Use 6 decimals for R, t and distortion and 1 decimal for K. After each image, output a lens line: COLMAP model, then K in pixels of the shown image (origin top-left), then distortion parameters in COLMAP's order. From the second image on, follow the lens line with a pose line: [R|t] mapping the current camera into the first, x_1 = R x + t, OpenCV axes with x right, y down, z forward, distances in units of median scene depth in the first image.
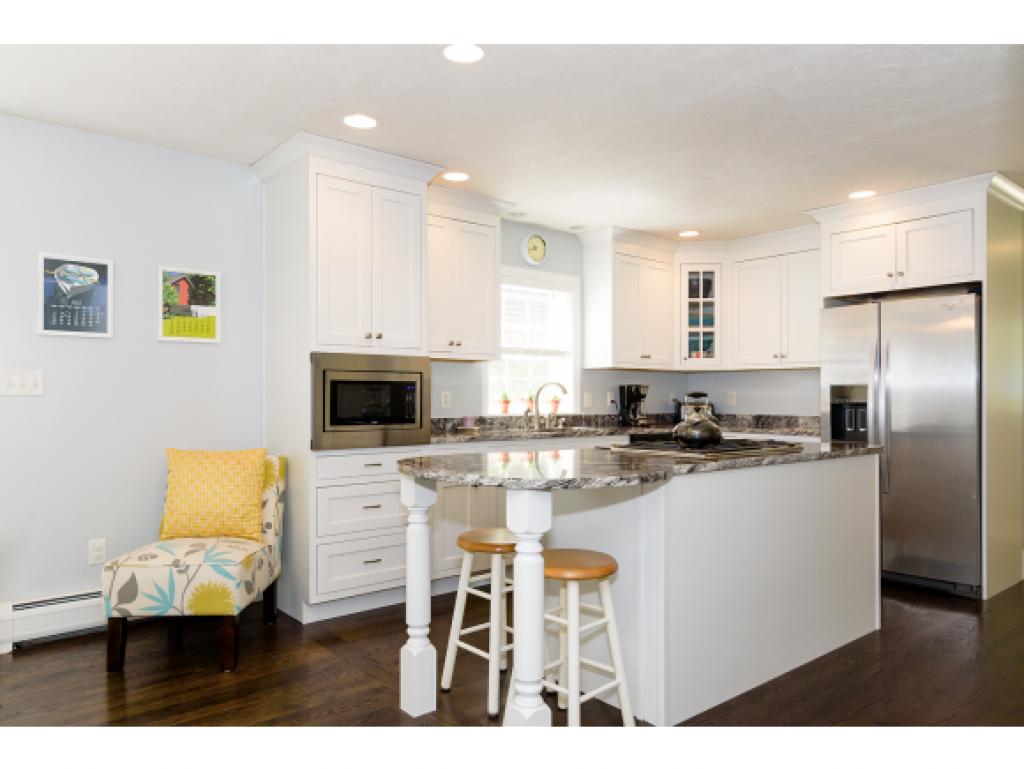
lens RADIAL K [[694.4, 0, 518.0], [0, 694.4, 384.3], [0, 0, 1]] dist [-0.004356, -0.001005]
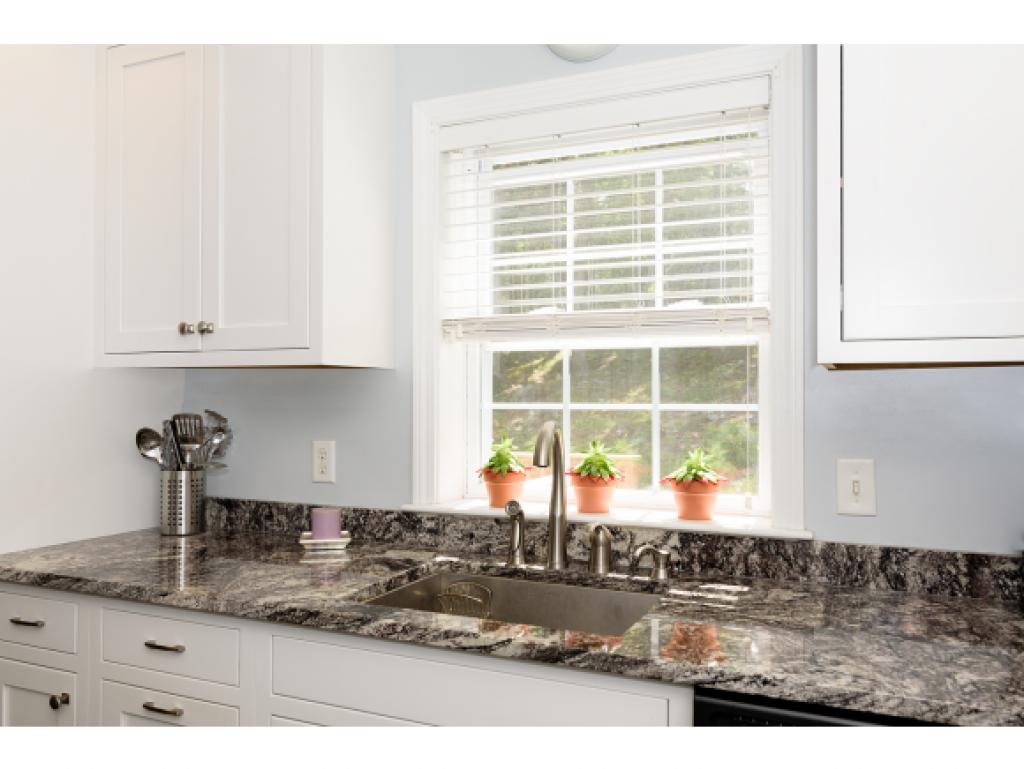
lens RADIAL K [[790.9, 0, 505.2], [0, 790.9, 388.3], [0, 0, 1]] dist [-0.002934, -0.004474]
pose [[0.434718, -0.012594, -0.900479, 0.340622], [0.013202, 0.999884, -0.007611, -0.015149], [0.900470, -0.008580, 0.434834, 0.815060]]
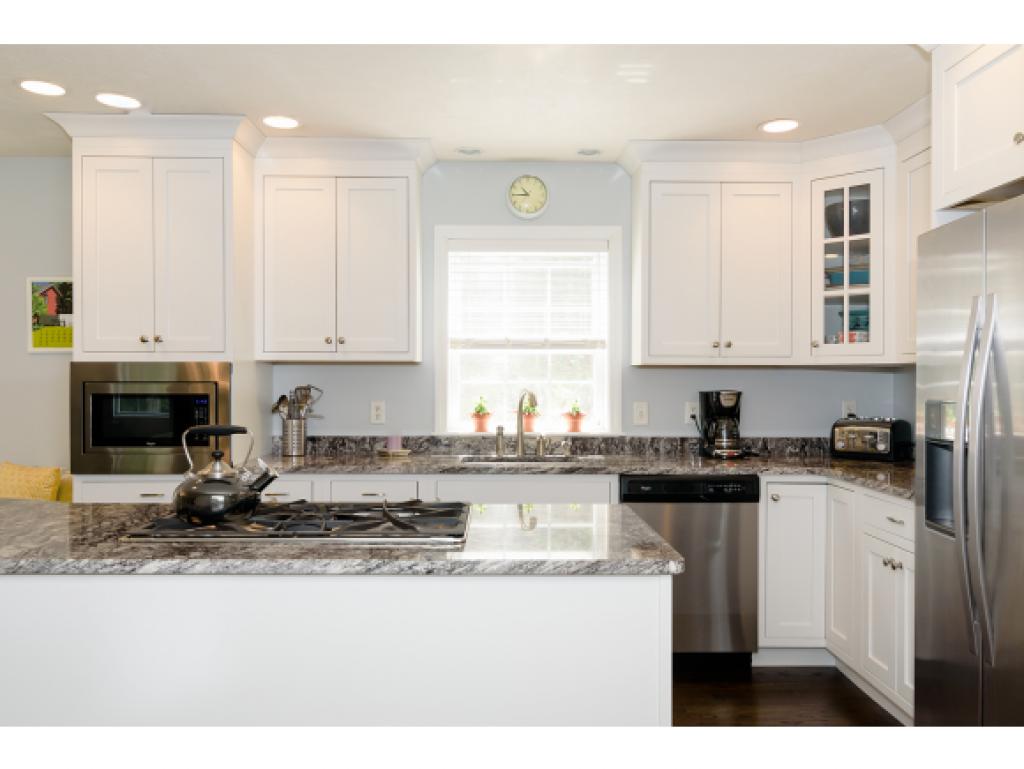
lens RADIAL K [[790.9, 0, 506.4], [0, 790.9, 386.4], [0, 0, 1]] dist [-0.002934, -0.004474]
pose [[0.783160, 0.003136, -0.621812, 0.503282], [0.009690, 0.999804, 0.017247, -0.018601], [0.621745, -0.019532, 0.782976, 0.370493]]
